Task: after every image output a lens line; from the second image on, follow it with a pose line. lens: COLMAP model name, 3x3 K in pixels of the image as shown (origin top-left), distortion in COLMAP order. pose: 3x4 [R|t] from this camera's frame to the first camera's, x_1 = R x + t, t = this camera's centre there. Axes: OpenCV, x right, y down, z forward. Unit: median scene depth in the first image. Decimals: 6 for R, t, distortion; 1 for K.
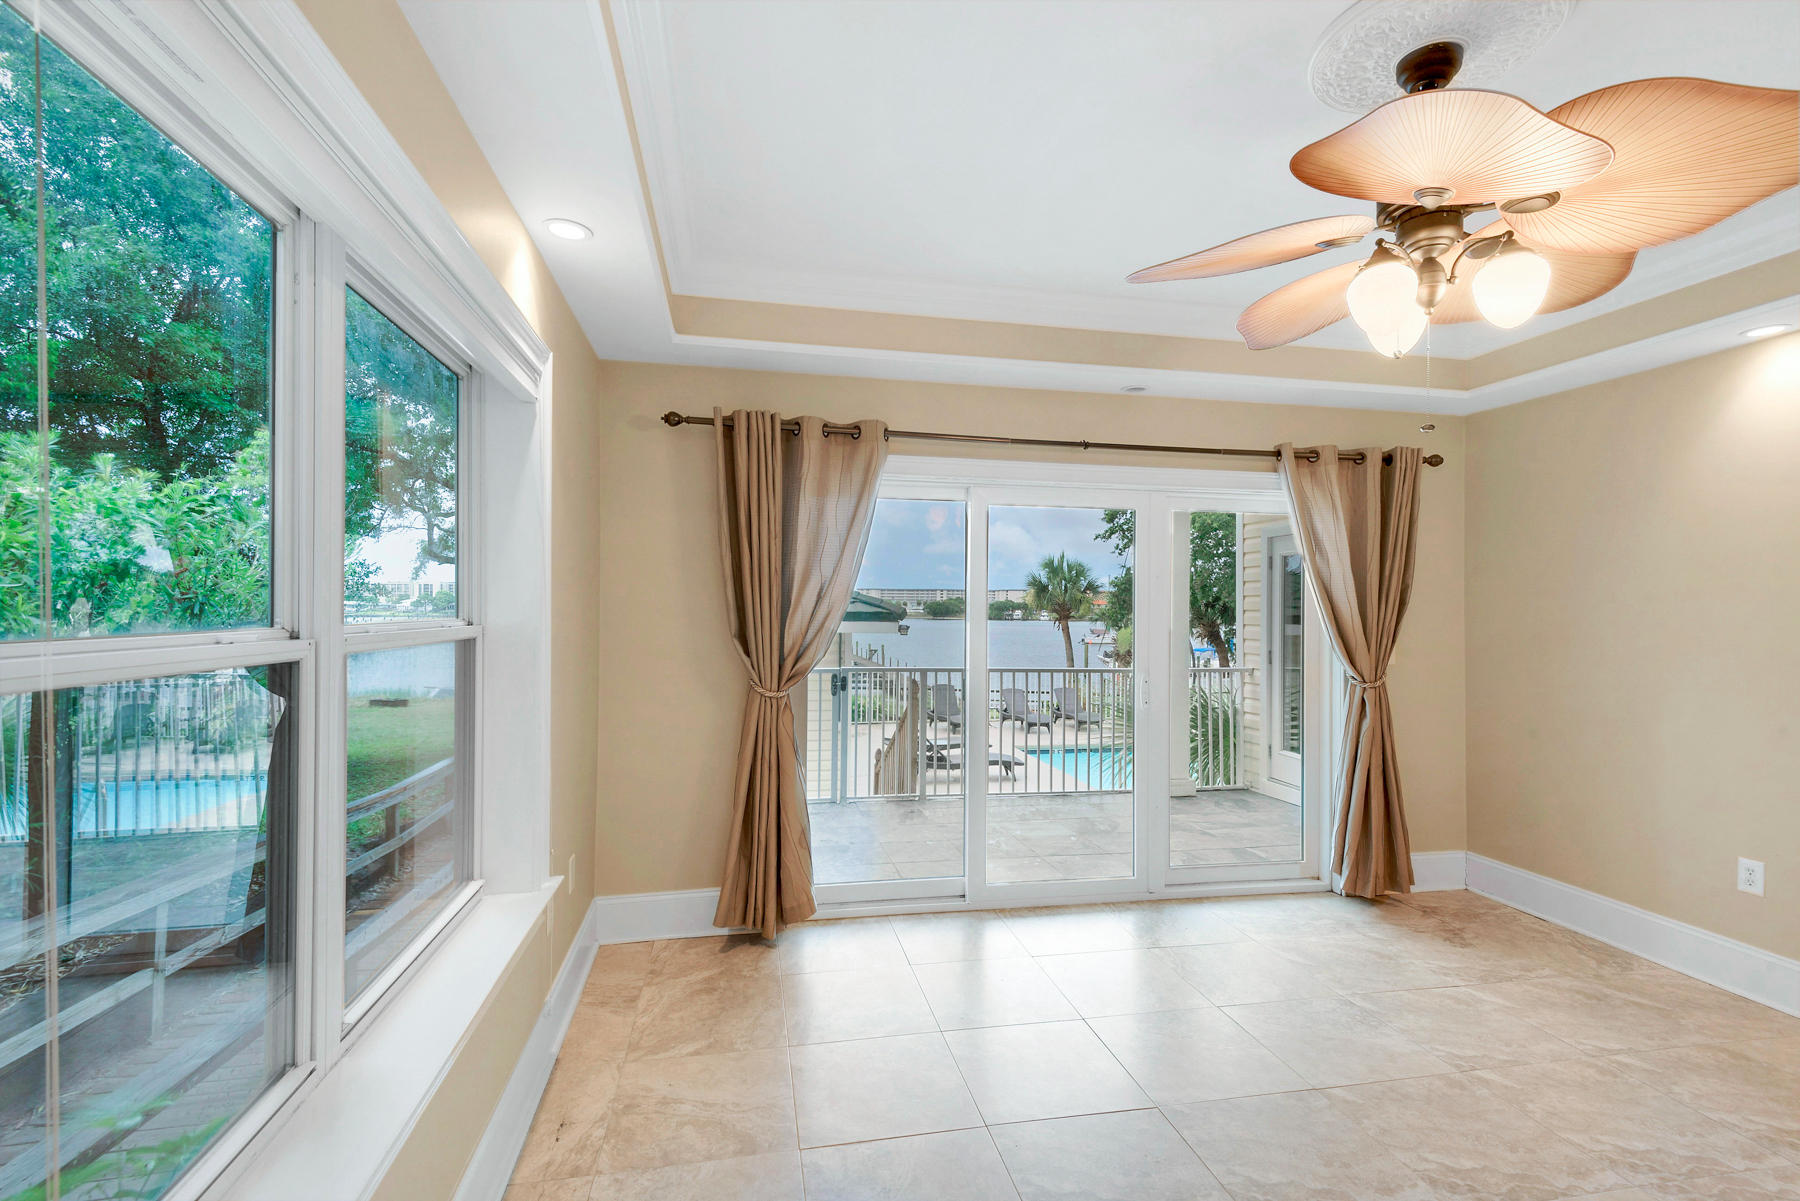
lens RADIAL K [[868.8, 0, 924.5], [0, 868.8, 547.7], [0, 0, 1]] dist [0.019689, -0.008988]
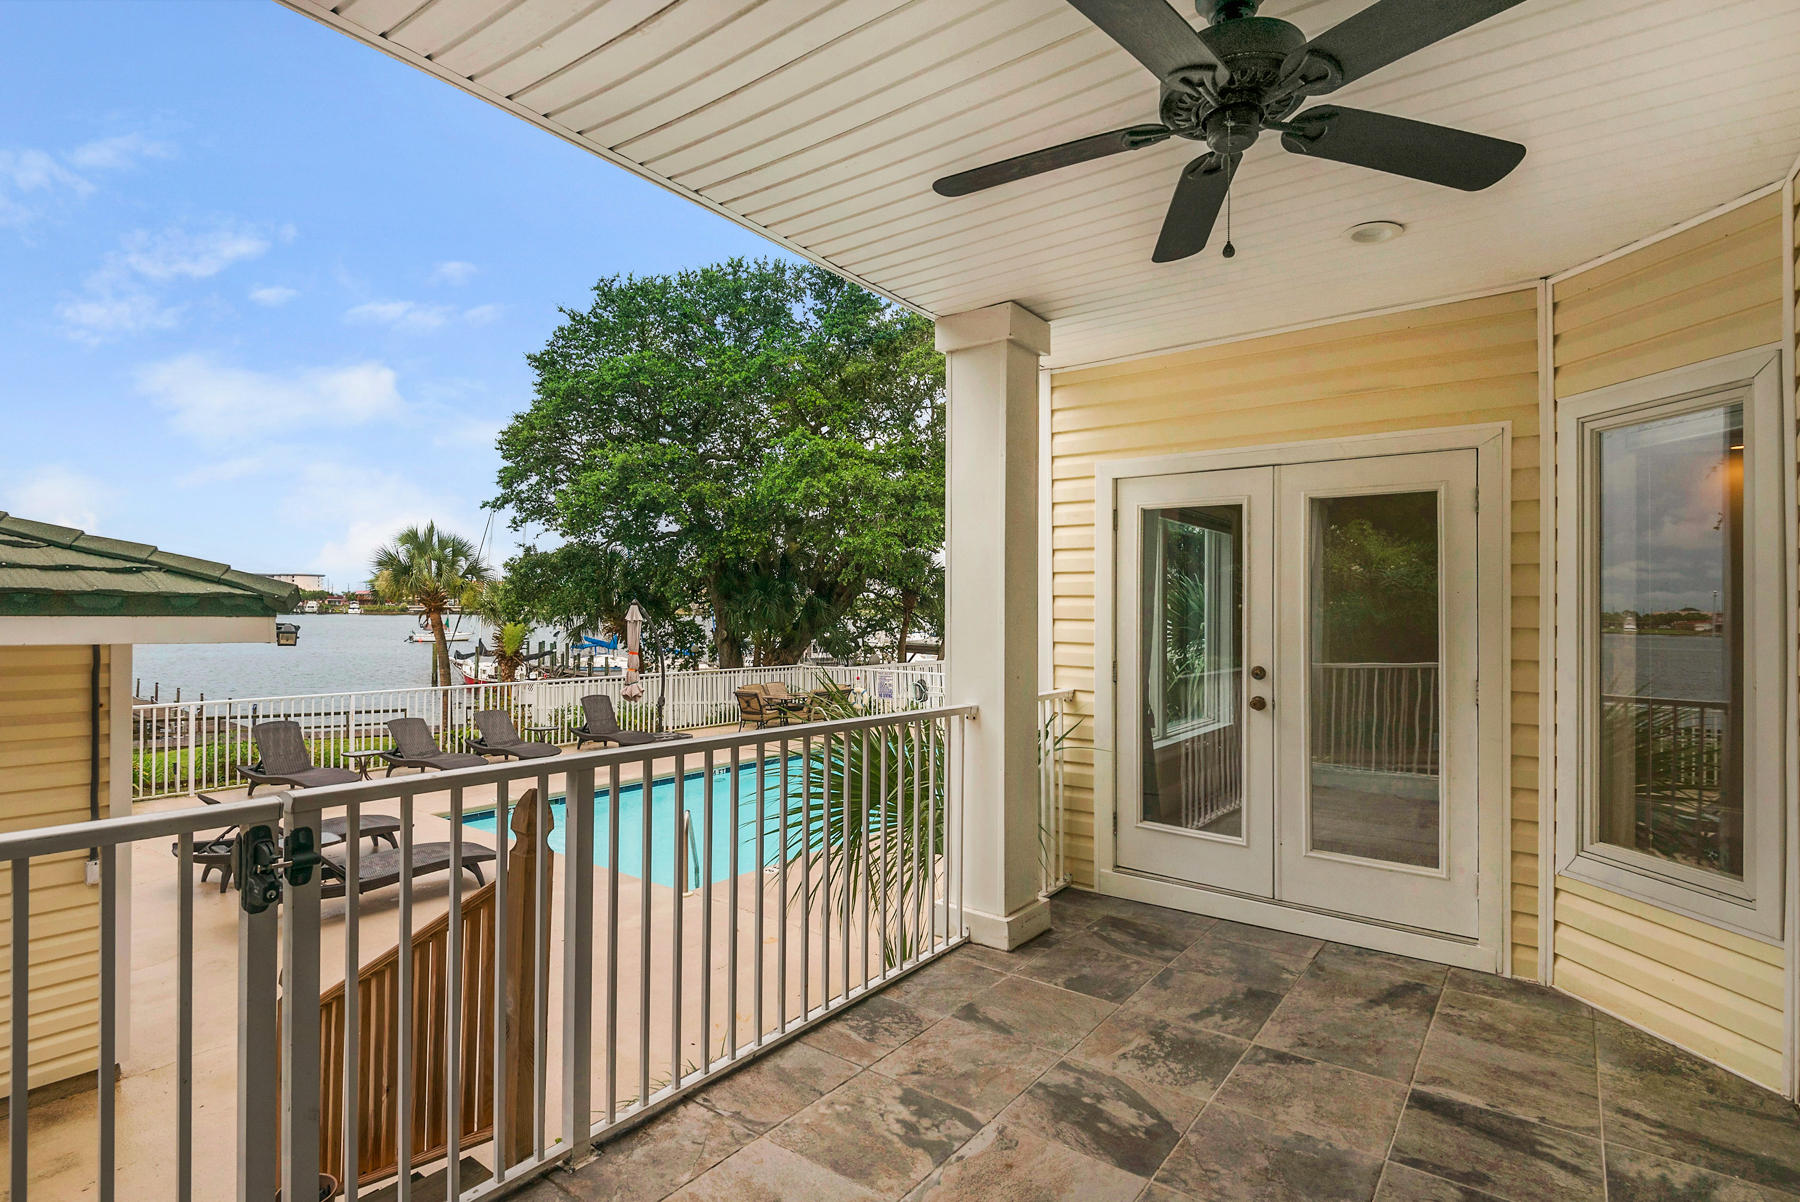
lens RADIAL K [[839.5, 0, 886.4], [0, 839.5, 610.1], [0, 0, 1]] dist [0.001099, -0.007230]
pose [[0.736740, 0.005424, 0.676154, -0.039284], [-0.058219, 0.996763, 0.055441, 0.018015], [-0.673665, -0.080211, 0.734671, 0.214654]]
